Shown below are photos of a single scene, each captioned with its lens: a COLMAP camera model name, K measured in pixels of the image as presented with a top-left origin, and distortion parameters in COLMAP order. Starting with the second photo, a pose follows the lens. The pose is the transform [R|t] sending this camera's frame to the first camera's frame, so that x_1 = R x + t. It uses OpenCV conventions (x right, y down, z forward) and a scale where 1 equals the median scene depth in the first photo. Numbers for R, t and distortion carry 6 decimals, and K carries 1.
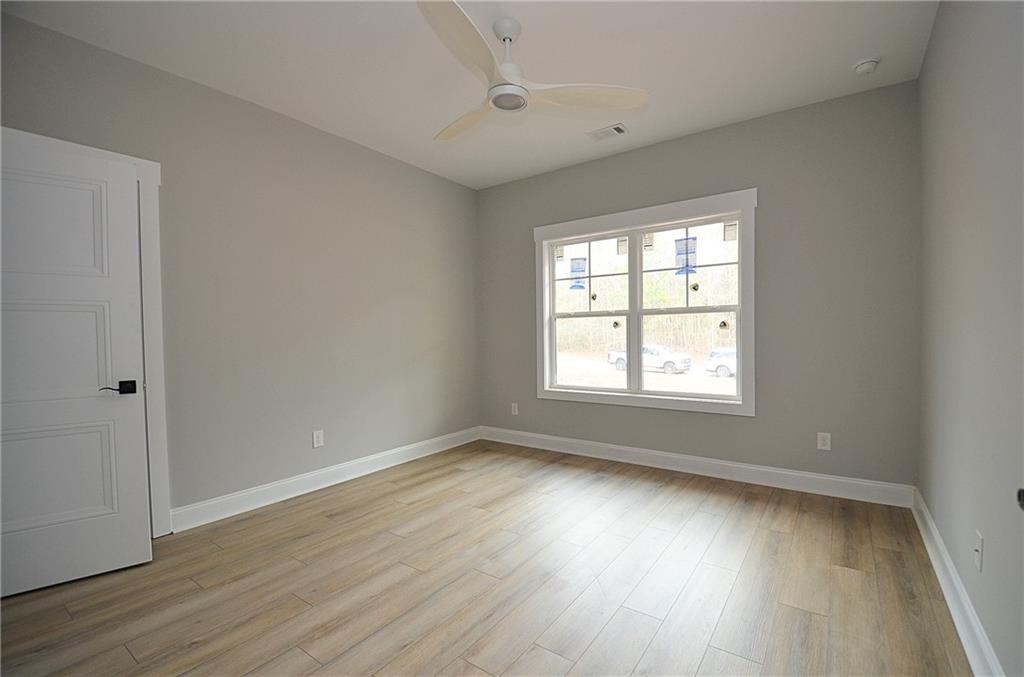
lens RADIAL K [[452.8, 0, 512.0], [0, 452.8, 338.5], [0, 0, 1]] dist [0.024098, -0.000087]
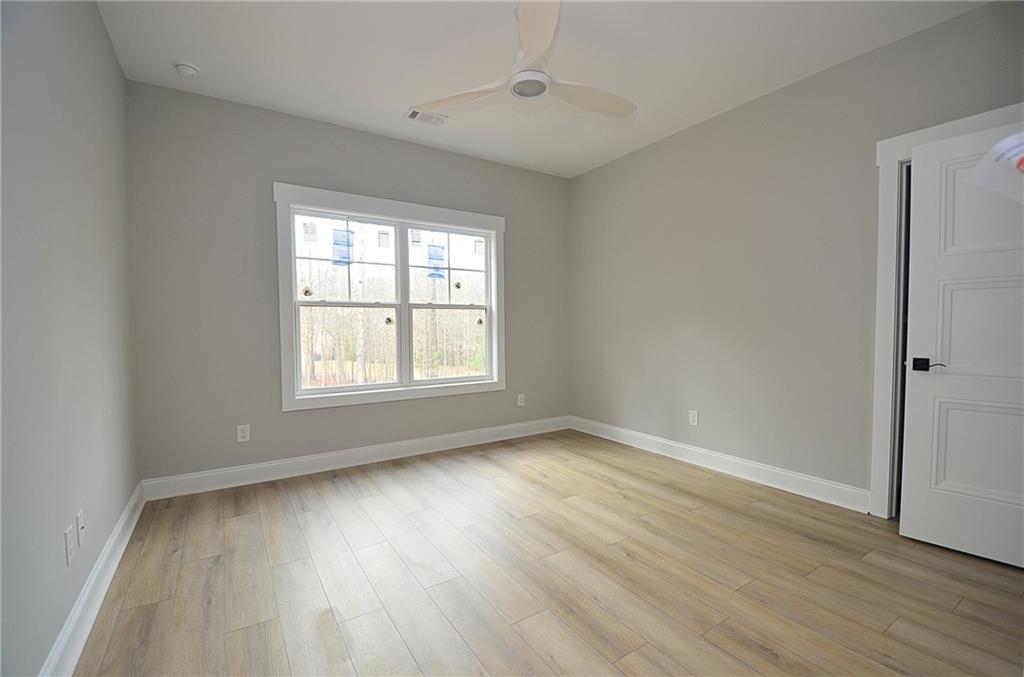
lens RADIAL K [[451.6, 0, 529.1], [0, 451.6, 339.7], [0, 0, 1]] dist [-0.003808, -0.000631]
pose [[0.338083, -0.016884, 0.940965, -0.627474], [0.007548, 0.999856, 0.015229, 0.006329], [-0.941086, 0.001954, 0.338162, 0.449549]]
